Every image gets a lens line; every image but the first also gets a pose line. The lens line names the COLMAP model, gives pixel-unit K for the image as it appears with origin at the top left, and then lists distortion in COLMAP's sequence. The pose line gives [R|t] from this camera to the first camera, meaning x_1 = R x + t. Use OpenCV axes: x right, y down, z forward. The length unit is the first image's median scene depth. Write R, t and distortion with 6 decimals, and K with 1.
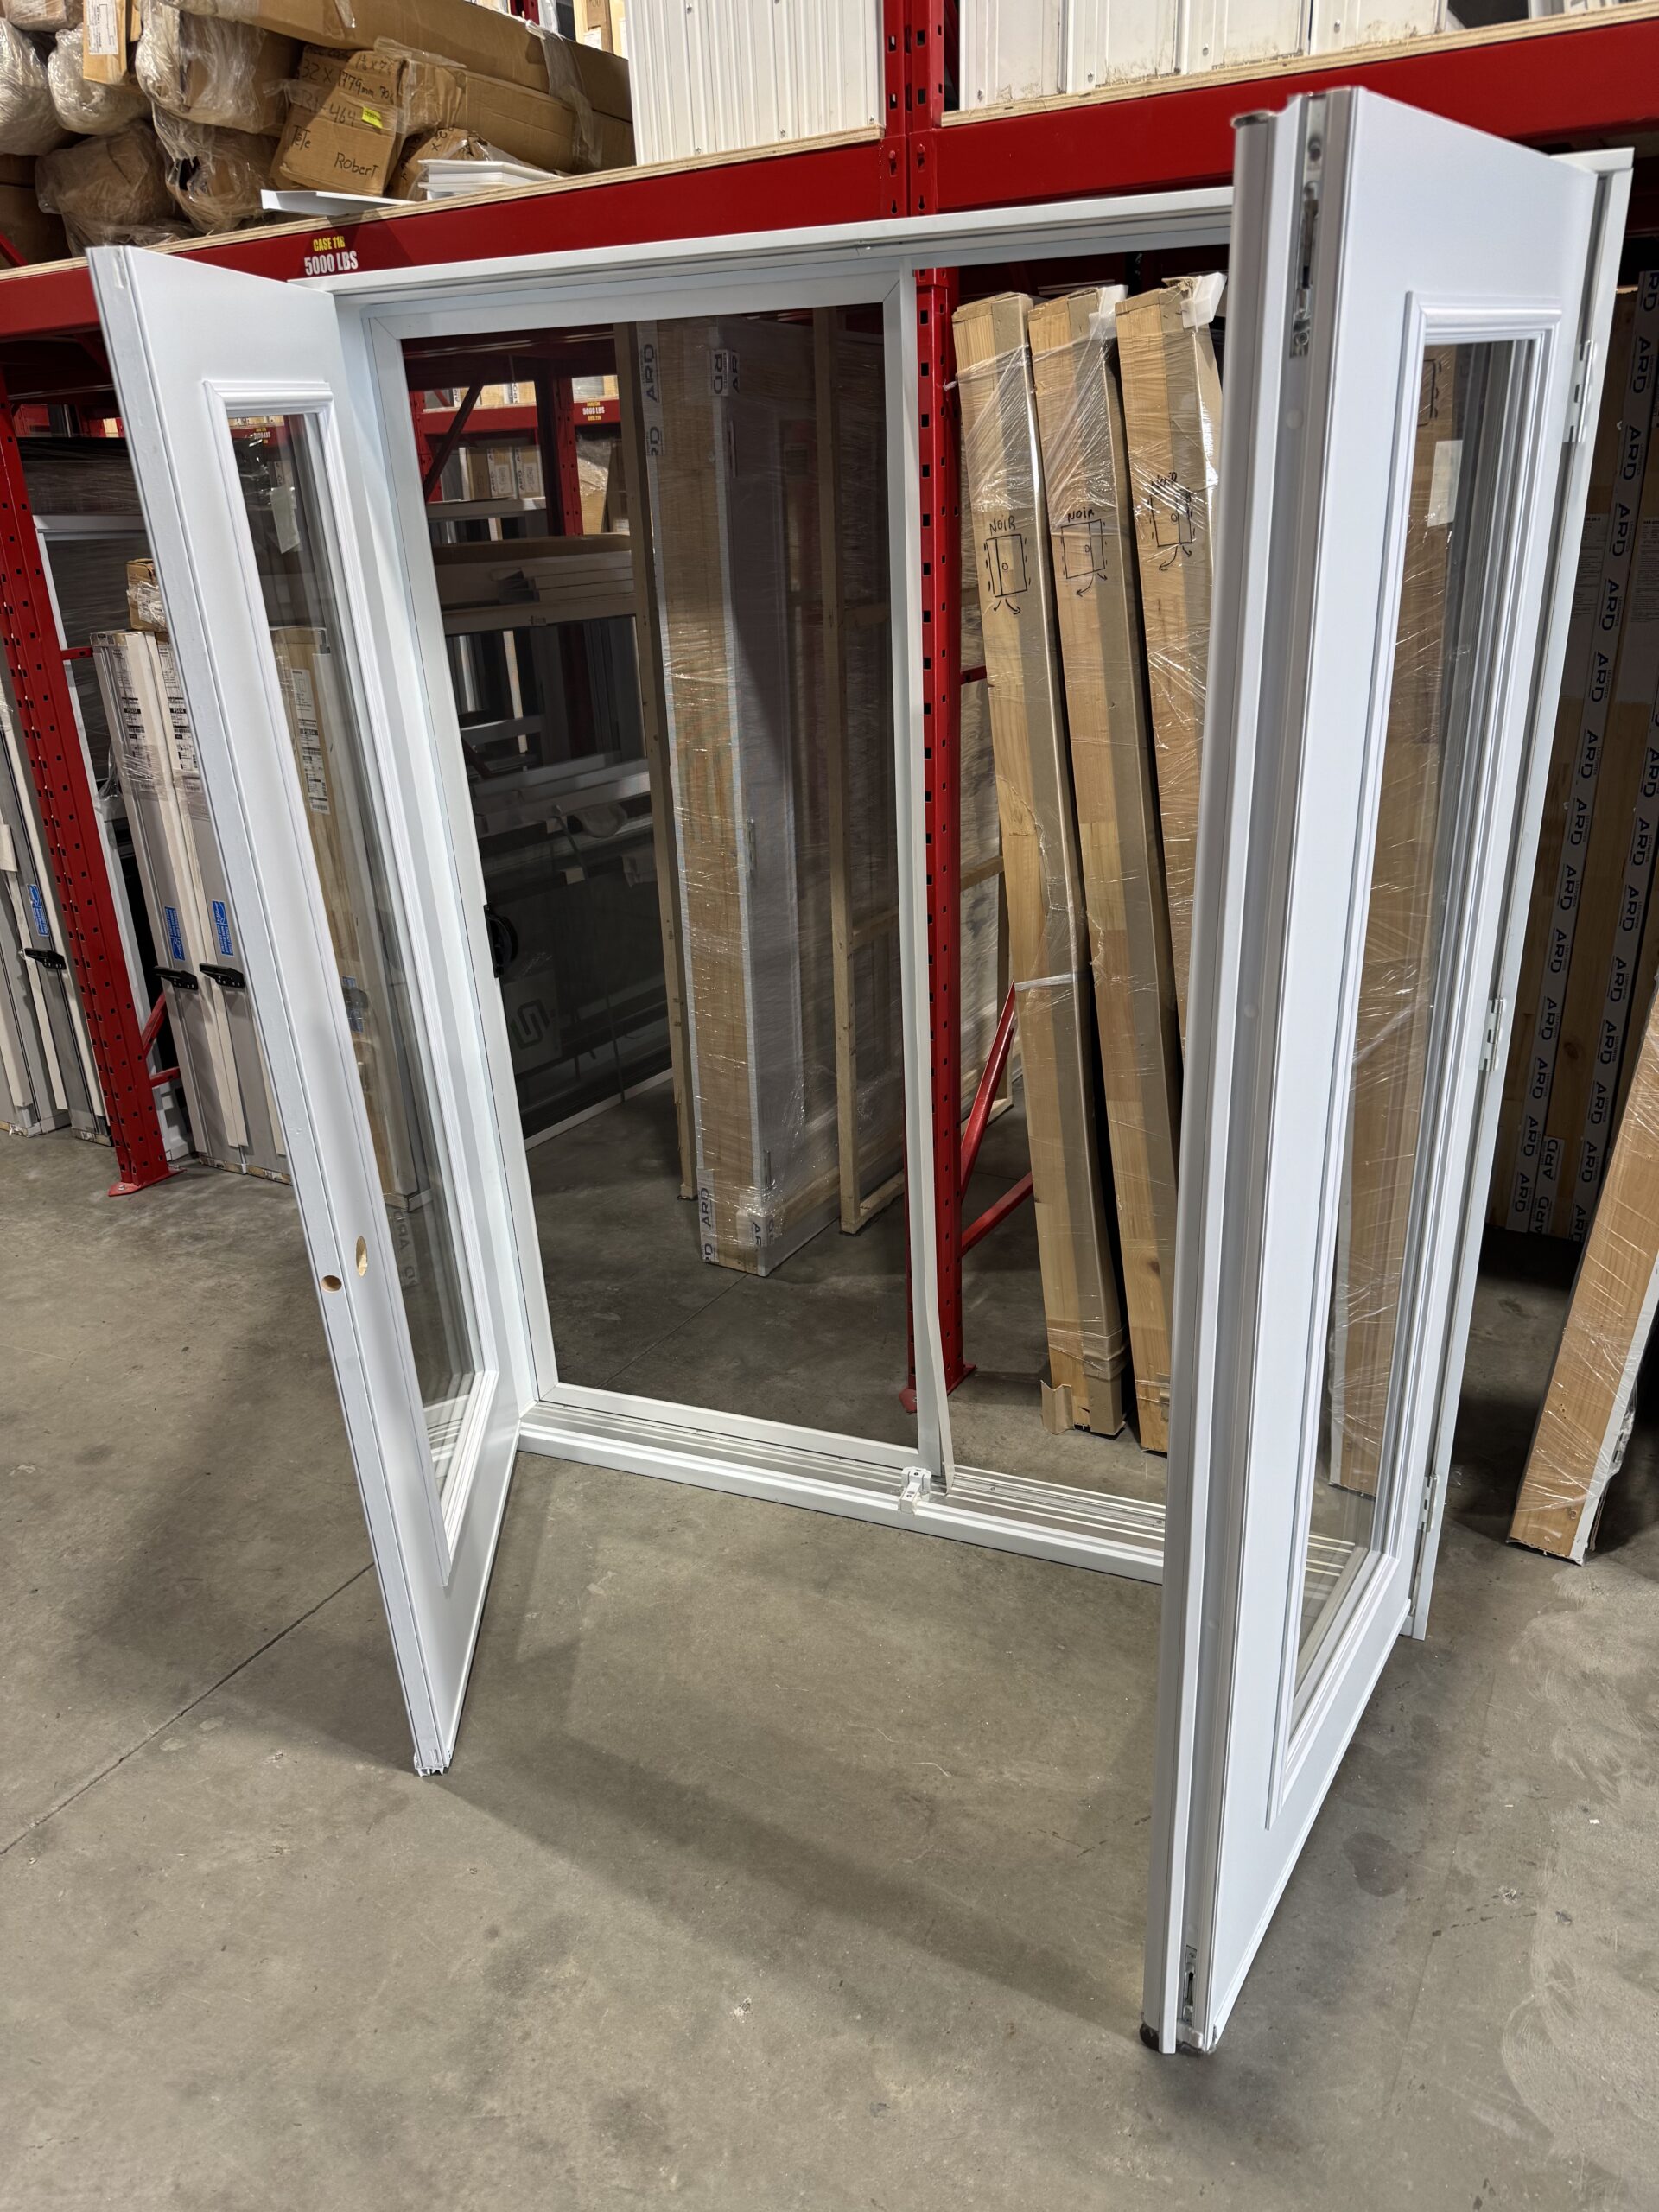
lens RADIAL K [[1566.3, 0, 828.4], [0, 1566.3, 1102.3], [0, 0, 1]] dist [0.019041, -0.019915]
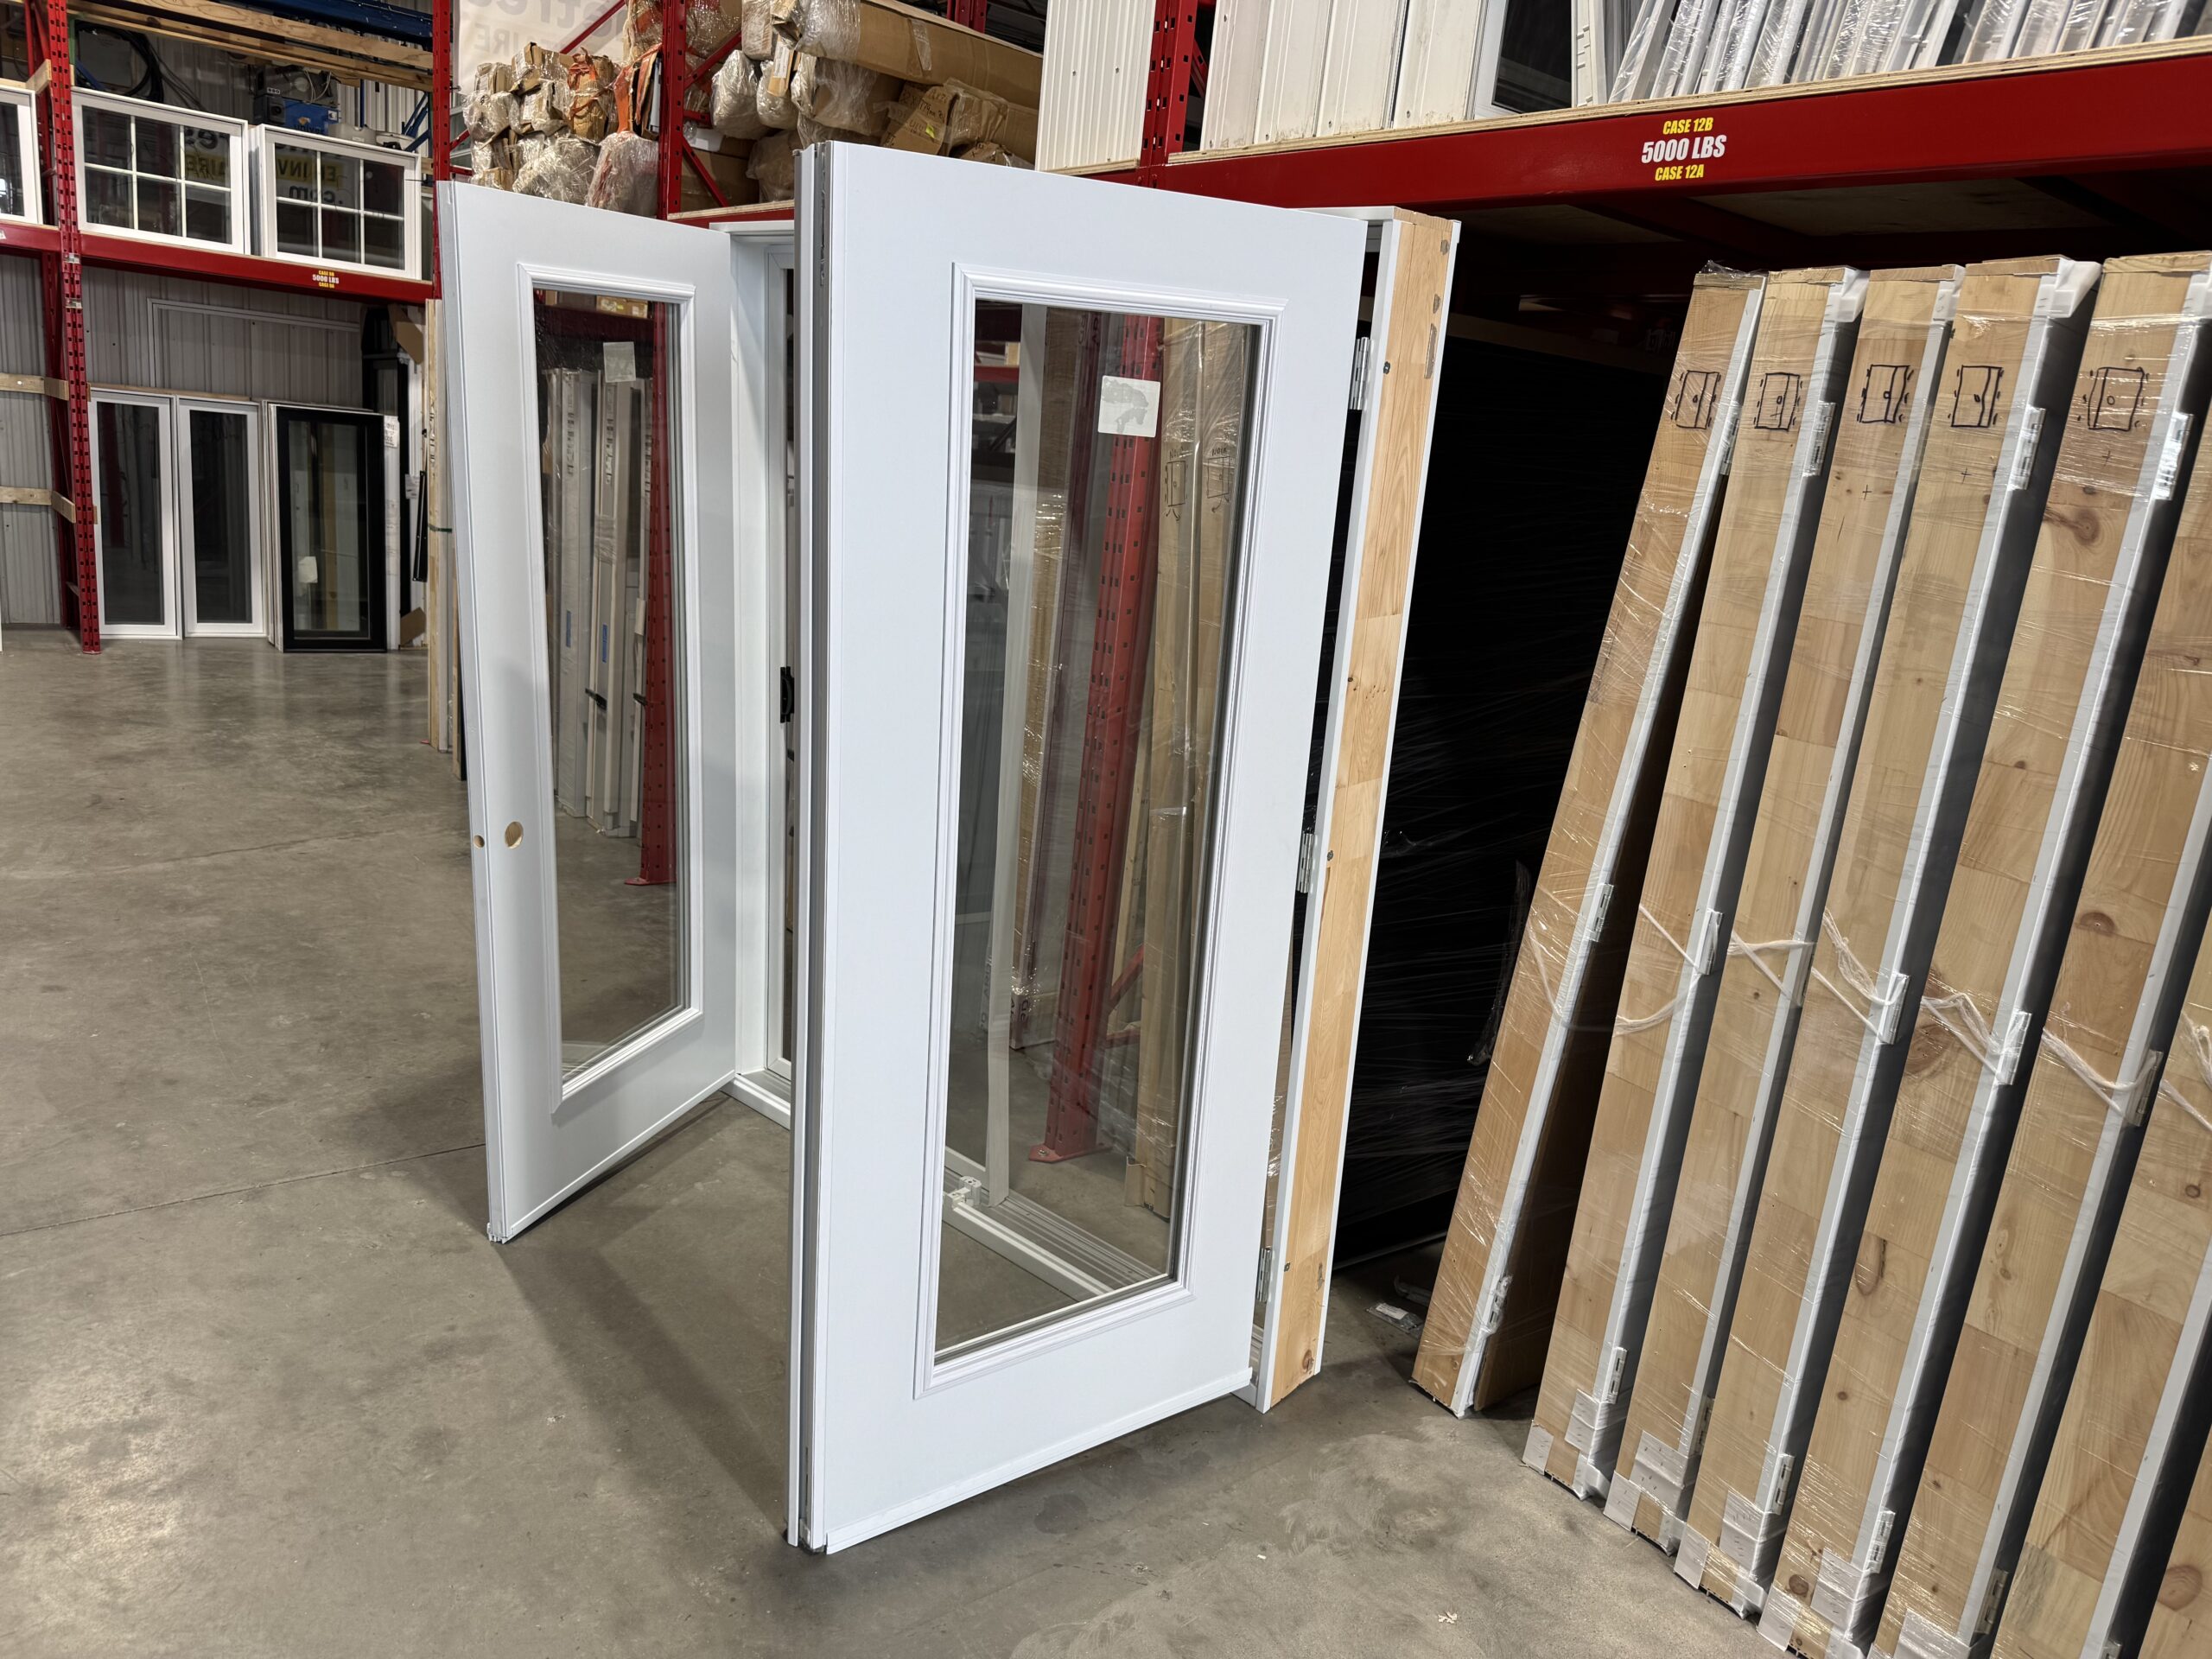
lens RADIAL K [[1566.3, 0, 1120.1], [0, 1566.3, 824.0], [0, 0, 1]] dist [0.019041, -0.019915]
pose [[0.922890, 0.209834, -0.322868, 0.532765], [-0.256093, 0.960634, -0.107698, 0.077335], [0.287559, 0.182078, 0.940297, -0.166717]]
